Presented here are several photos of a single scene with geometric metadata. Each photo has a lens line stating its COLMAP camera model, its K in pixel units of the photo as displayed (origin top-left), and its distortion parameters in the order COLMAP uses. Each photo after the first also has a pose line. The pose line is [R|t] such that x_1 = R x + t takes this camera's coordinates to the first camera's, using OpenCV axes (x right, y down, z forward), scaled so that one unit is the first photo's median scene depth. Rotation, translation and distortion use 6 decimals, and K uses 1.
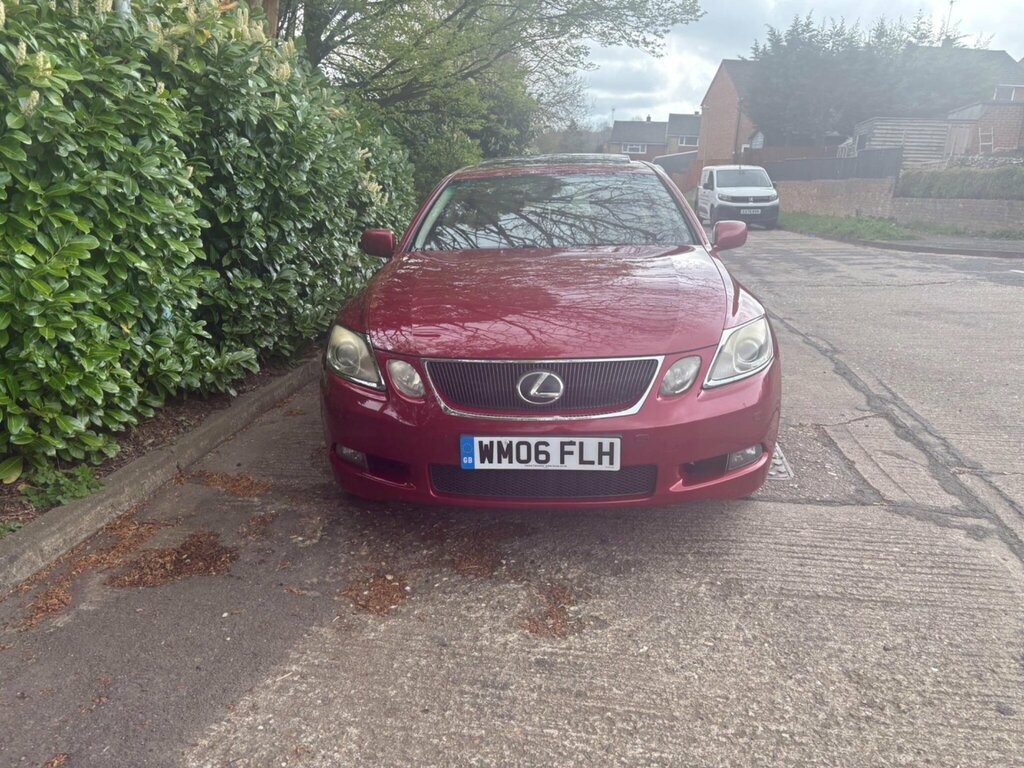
lens RADIAL K [[753.6, 0, 520.0], [0, 753.6, 382.3], [0, 0, 1]] dist [0.040622, -0.043521]
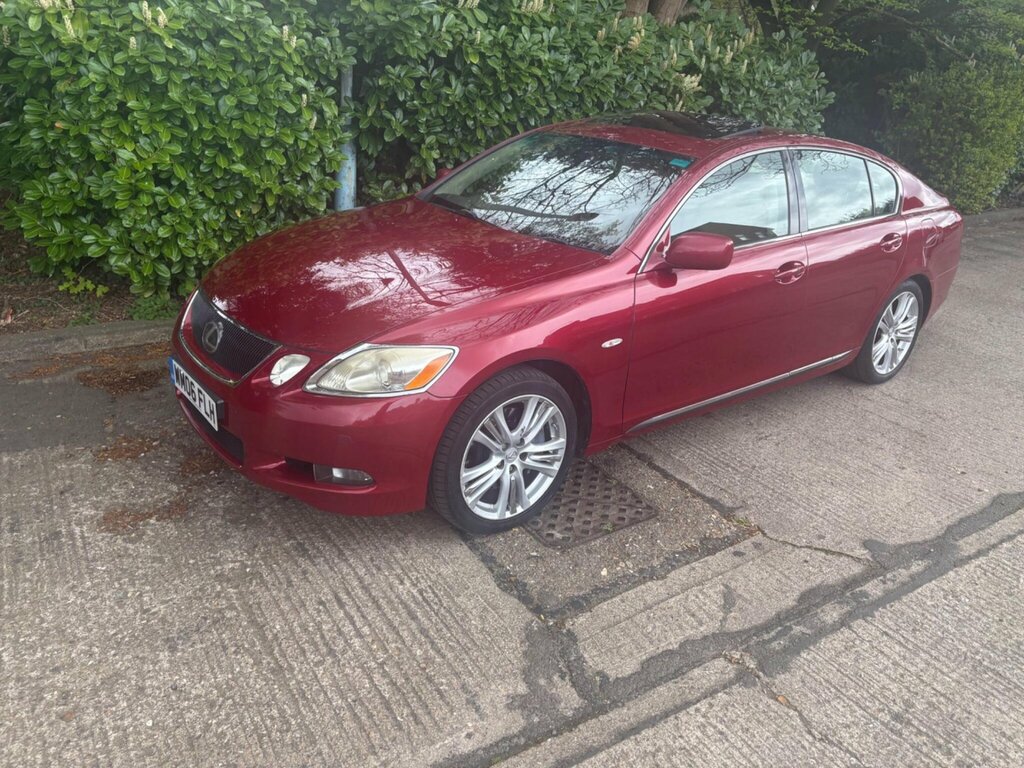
lens RADIAL K [[759.9, 0, 526.7], [0, 759.9, 365.0], [0, 0, 1]] dist [0.053825, -0.052829]
pose [[0.692839, 0.332265, -0.639979, 1.108121], [-0.265714, 0.942701, 0.201771, -0.314159], [0.670350, 0.030257, 0.741428, 0.468239]]
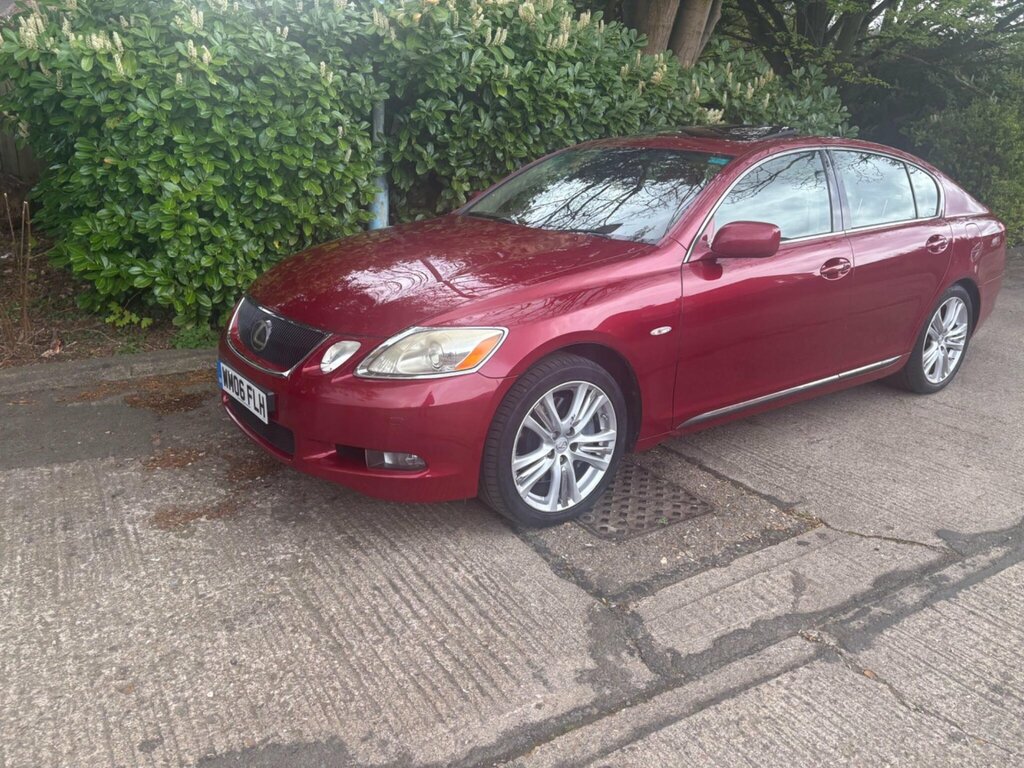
lens RADIAL K [[759.9, 0, 515.3], [0, 759.9, 382.9], [0, 0, 1]] dist [0.053825, -0.052829]
pose [[0.673083, 0.266103, -0.690035, 1.106049], [-0.230256, 0.962054, 0.146404, -0.183016], [0.702810, 0.060343, 0.708814, 0.458289]]
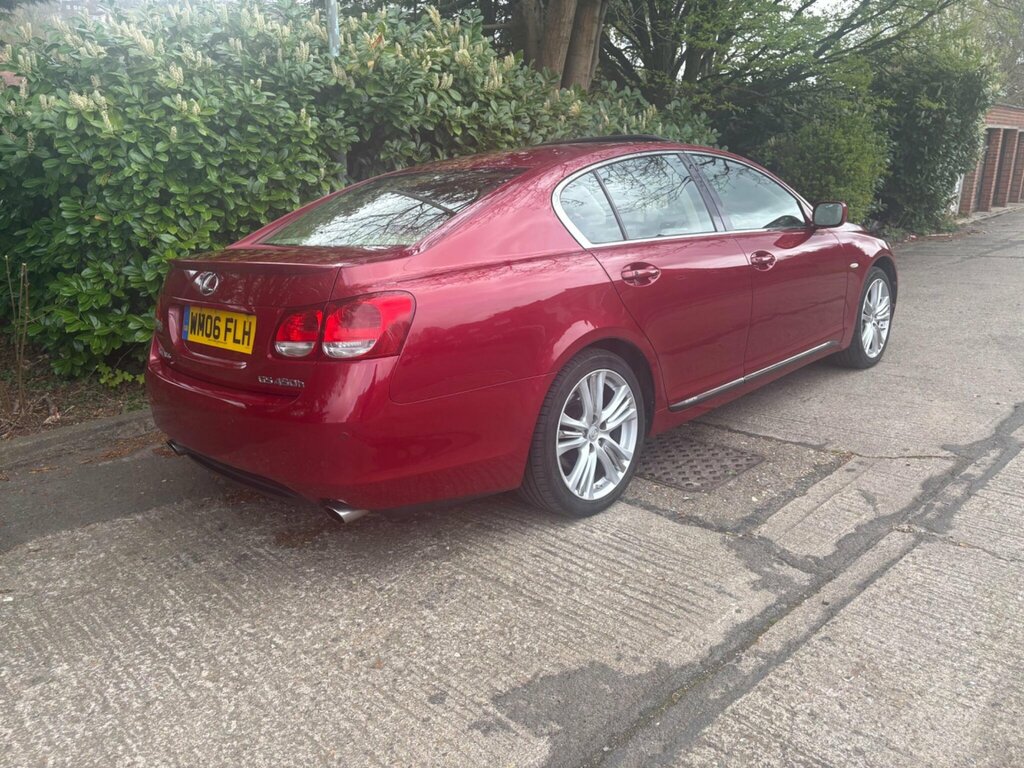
lens RADIAL K [[759.9, 0, 532.0], [0, 759.9, 364.5], [0, 0, 1]] dist [0.053825, -0.052829]
pose [[0.821279, 0.116630, -0.558478, 0.941921], [-0.119404, 0.992341, 0.031646, -0.045419], [0.557892, 0.040695, 0.828915, 0.150047]]
